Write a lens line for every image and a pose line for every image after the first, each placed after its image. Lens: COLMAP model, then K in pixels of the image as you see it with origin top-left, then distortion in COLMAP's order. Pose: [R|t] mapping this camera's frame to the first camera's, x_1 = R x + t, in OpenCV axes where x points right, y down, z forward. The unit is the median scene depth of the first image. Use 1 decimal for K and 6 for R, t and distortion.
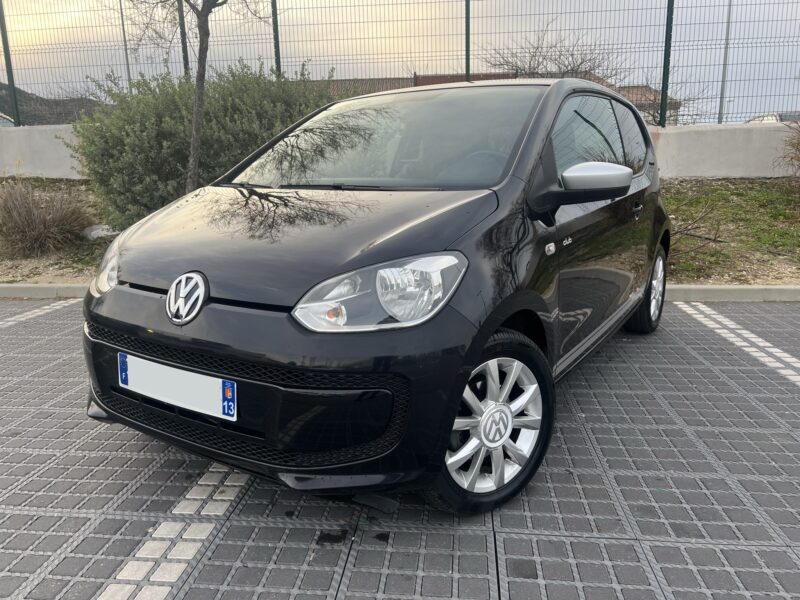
lens RADIAL K [[598.3, 0, 400.0], [0, 598.3, 300.0], [0, 0, 1]] dist [0.013194, -0.002647]
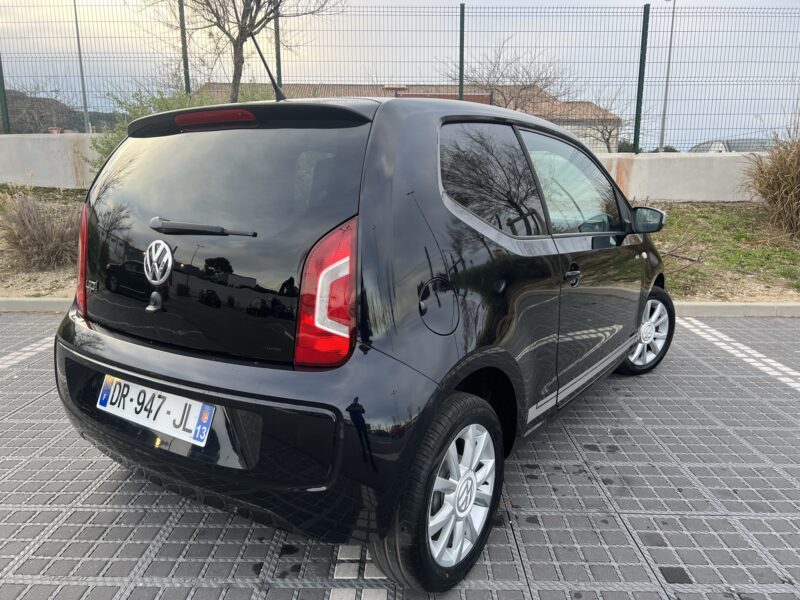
lens RADIAL K [[598.3, 0, 400.0], [0, 598.3, 300.0], [0, 0, 1]] dist [0.013194, -0.002647]
pose [[0.994939, 0.001372, 0.100469, -0.215290], [-0.001052, 0.999994, -0.003238, -0.030942], [-0.100473, 0.003116, 0.994935, -0.111446]]
